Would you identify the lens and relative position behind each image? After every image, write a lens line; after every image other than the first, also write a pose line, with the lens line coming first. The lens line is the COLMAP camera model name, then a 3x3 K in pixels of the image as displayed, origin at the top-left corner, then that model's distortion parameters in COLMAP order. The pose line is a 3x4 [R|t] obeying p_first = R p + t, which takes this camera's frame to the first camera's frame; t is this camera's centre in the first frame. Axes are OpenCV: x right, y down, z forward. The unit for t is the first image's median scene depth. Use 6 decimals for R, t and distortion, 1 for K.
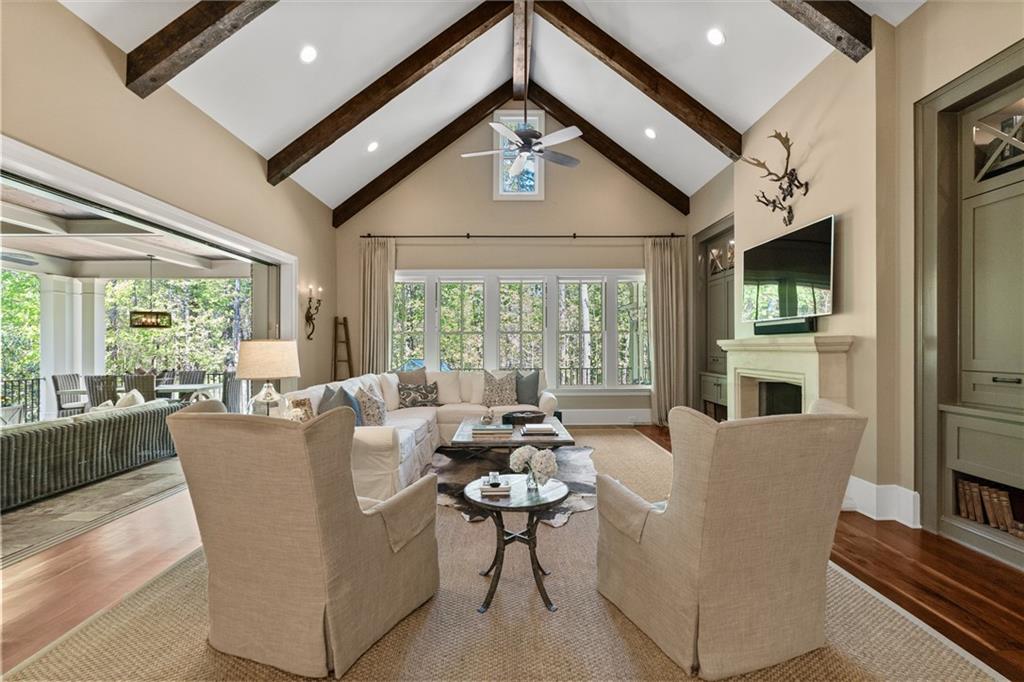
lens RADIAL K [[459.1, 0, 512.7], [0, 459.1, 343.0], [0, 0, 1]] dist [-0.001082, -0.000014]
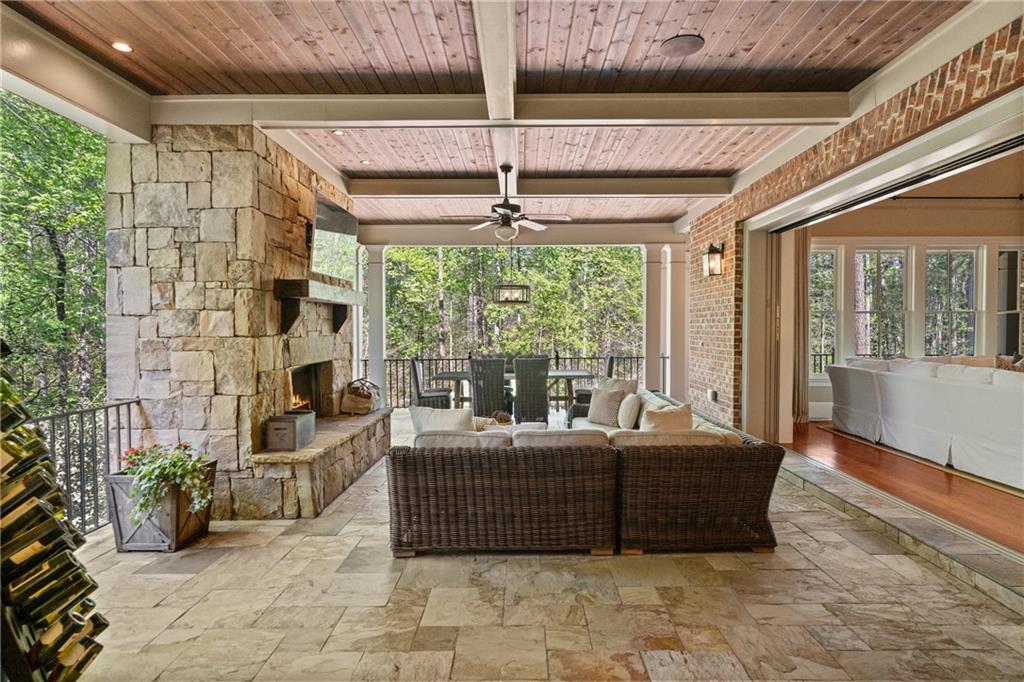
lens RADIAL K [[553.9, 0, 513.0], [0, 553.9, 333.9], [0, 0, 1]] dist [0.001507, 0.000290]
pose [[0.999885, 0.004560, -0.014486, -1.127671], [-0.004304, 0.999834, 0.017688, 0.005600], [0.014564, -0.017624, 0.999739, -0.055258]]
